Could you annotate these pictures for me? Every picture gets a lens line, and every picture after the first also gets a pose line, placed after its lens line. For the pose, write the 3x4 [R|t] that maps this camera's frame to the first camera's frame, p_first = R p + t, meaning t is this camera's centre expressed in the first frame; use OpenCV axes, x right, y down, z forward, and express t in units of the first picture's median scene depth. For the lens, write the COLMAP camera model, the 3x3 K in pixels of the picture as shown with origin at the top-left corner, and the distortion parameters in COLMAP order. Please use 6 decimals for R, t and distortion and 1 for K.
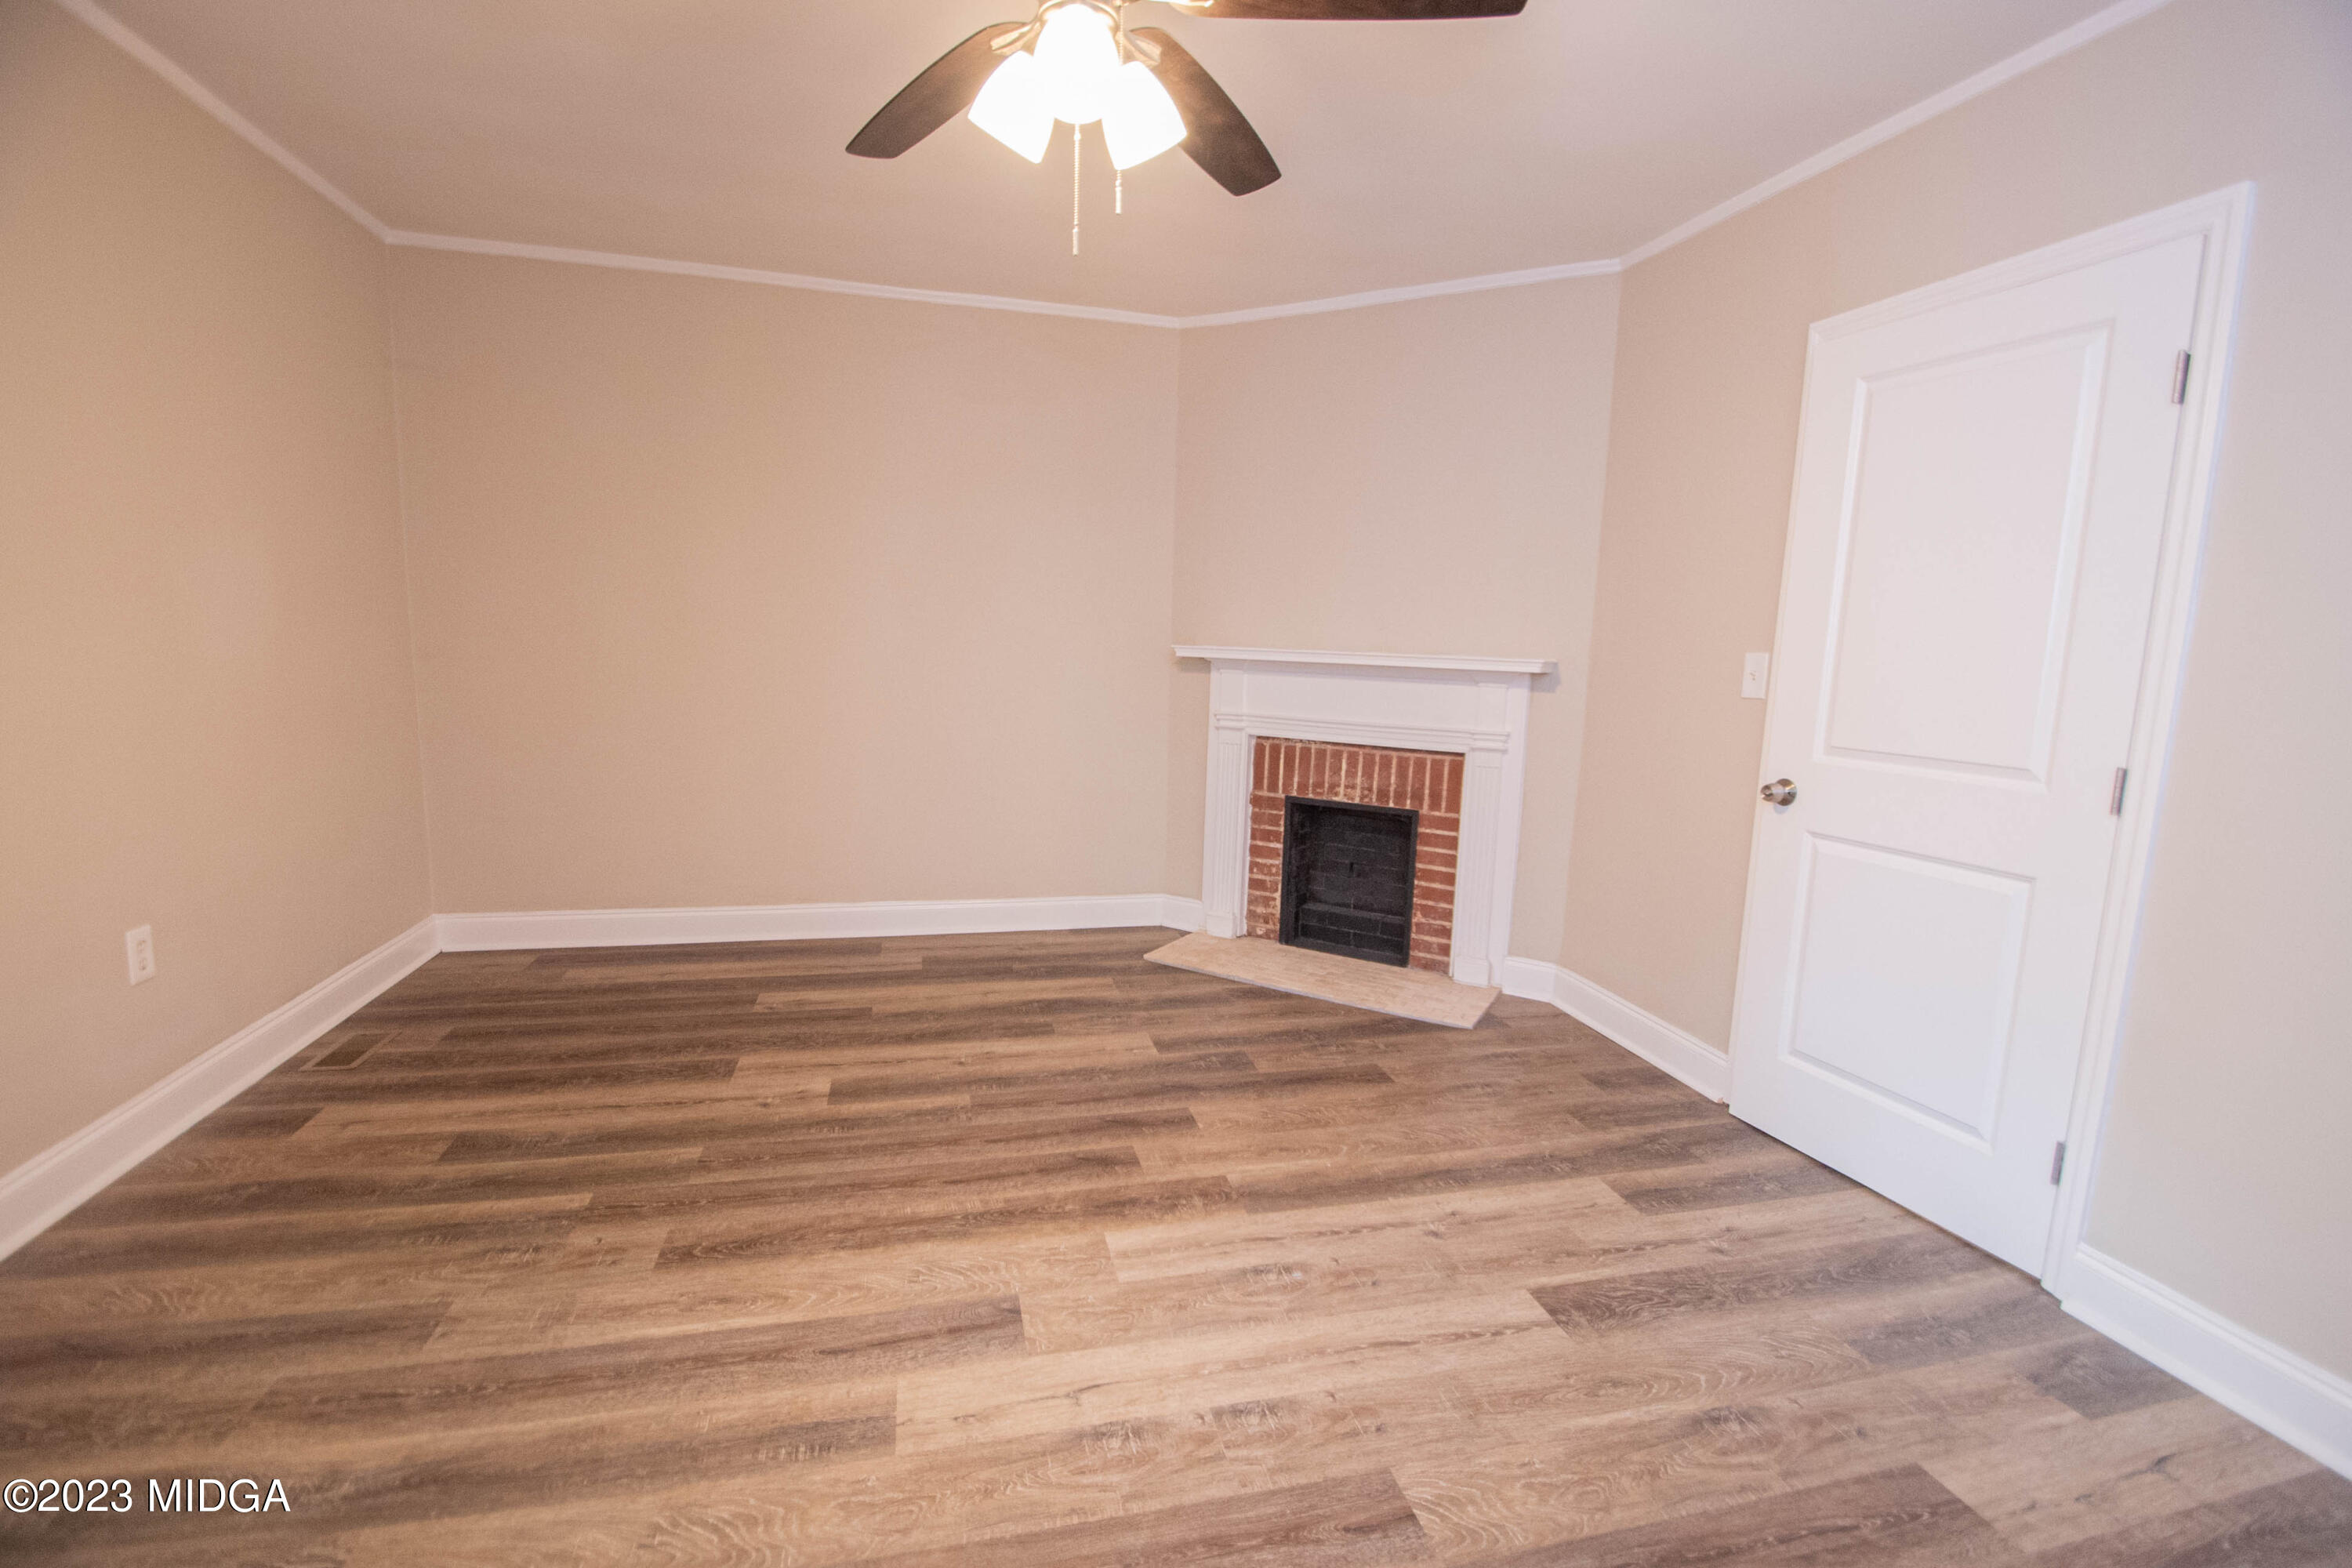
lens RADIAL K [[1050.1, 0, 1199.0], [0, 1050.1, 793.2], [0, 0, 1]] dist [0.004635, -0.008546]
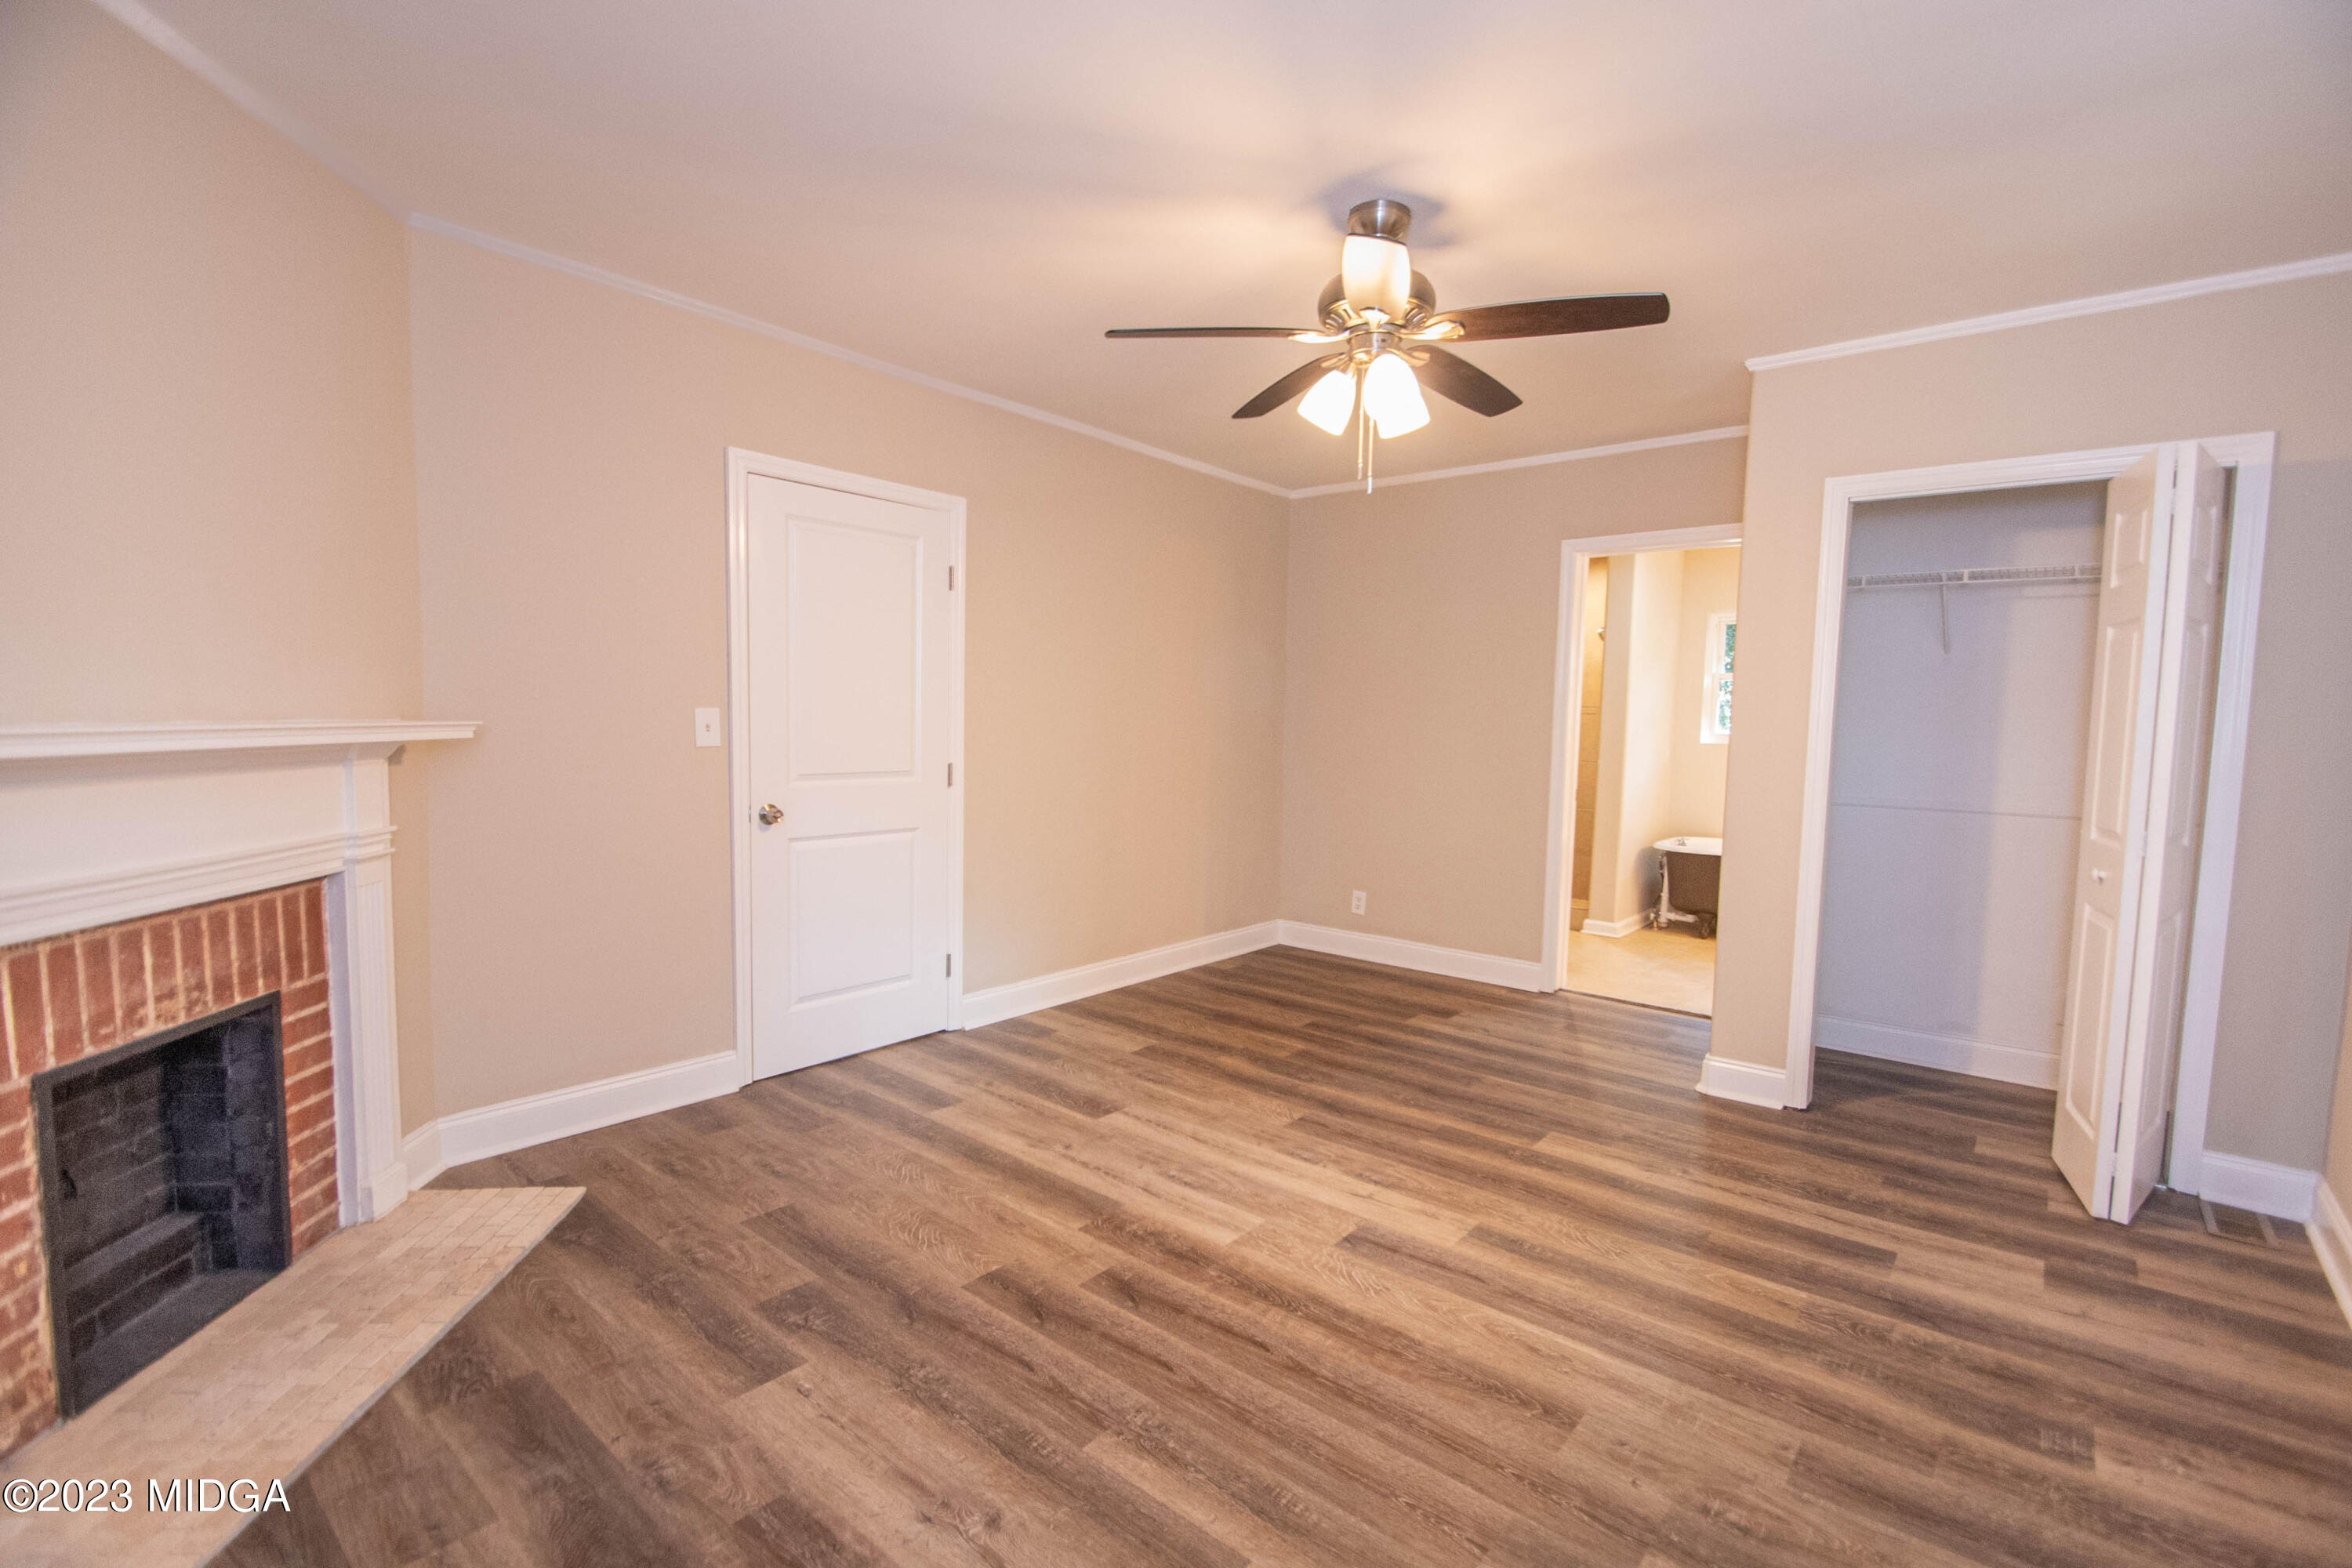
lens RADIAL K [[1050.1, 0, 1185.2], [0, 1050.1, 776.2], [0, 0, 1]] dist [0.004635, -0.008546]
pose [[-0.579389, -0.095982, 0.809380, -0.892919], [0.076059, 0.982341, 0.170940, -0.266946], [-0.811494, 0.160602, -0.561858, 1.512832]]
